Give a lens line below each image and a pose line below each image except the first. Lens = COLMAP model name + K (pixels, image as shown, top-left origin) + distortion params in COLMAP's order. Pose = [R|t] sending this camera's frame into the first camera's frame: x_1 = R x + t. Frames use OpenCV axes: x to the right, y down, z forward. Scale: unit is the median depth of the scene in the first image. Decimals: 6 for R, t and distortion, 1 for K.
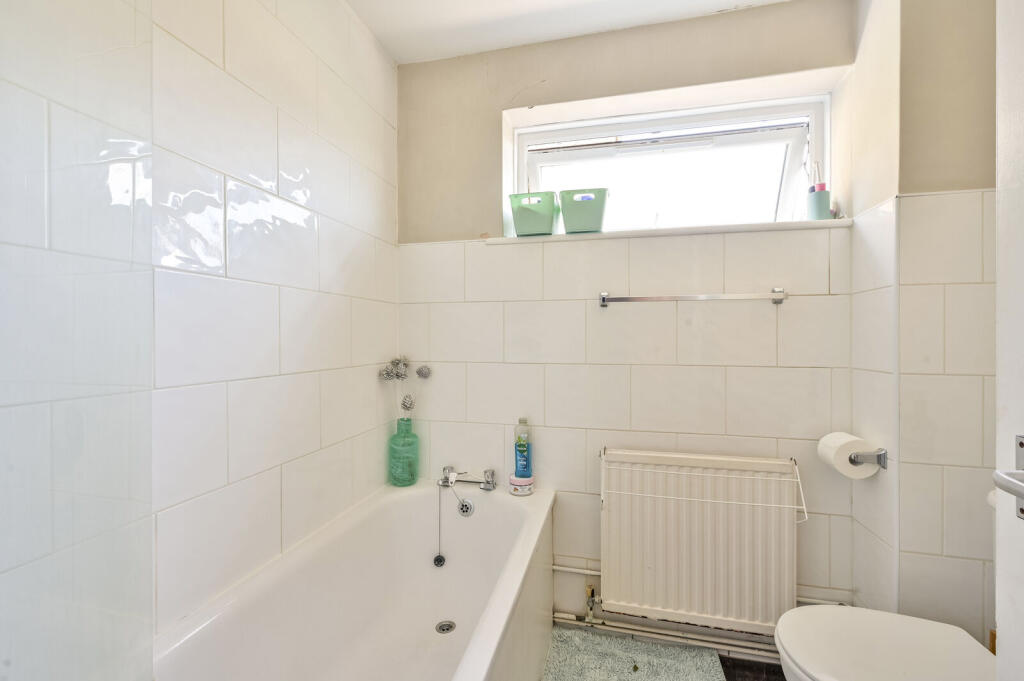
lens RADIAL K [[418.2, 0, 511.3], [0, 418.2, 340.7], [0, 0, 1]] dist [-0.000490, -0.001299]
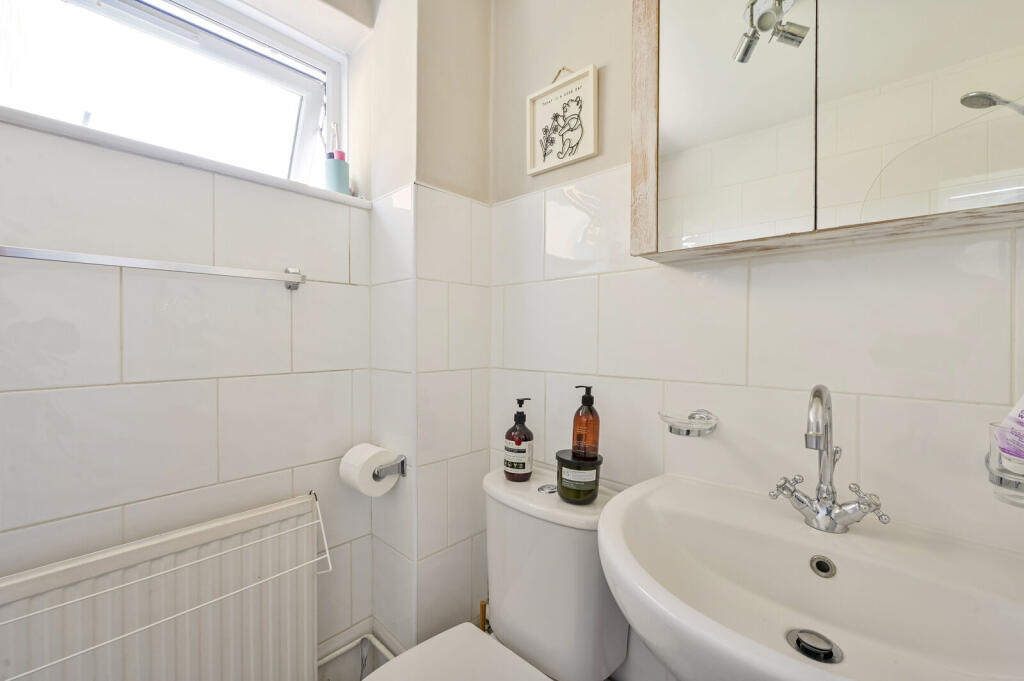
lens RADIAL K [[418.2, 0, 512.2], [0, 418.2, 337.7], [0, 0, 1]] dist [-0.000490, -0.001299]
pose [[0.489301, -0.006051, 0.872094, 0.179576], [0.001720, 0.999981, 0.005973, -0.004910], [-0.872113, -0.001422, 0.489302, 0.295135]]
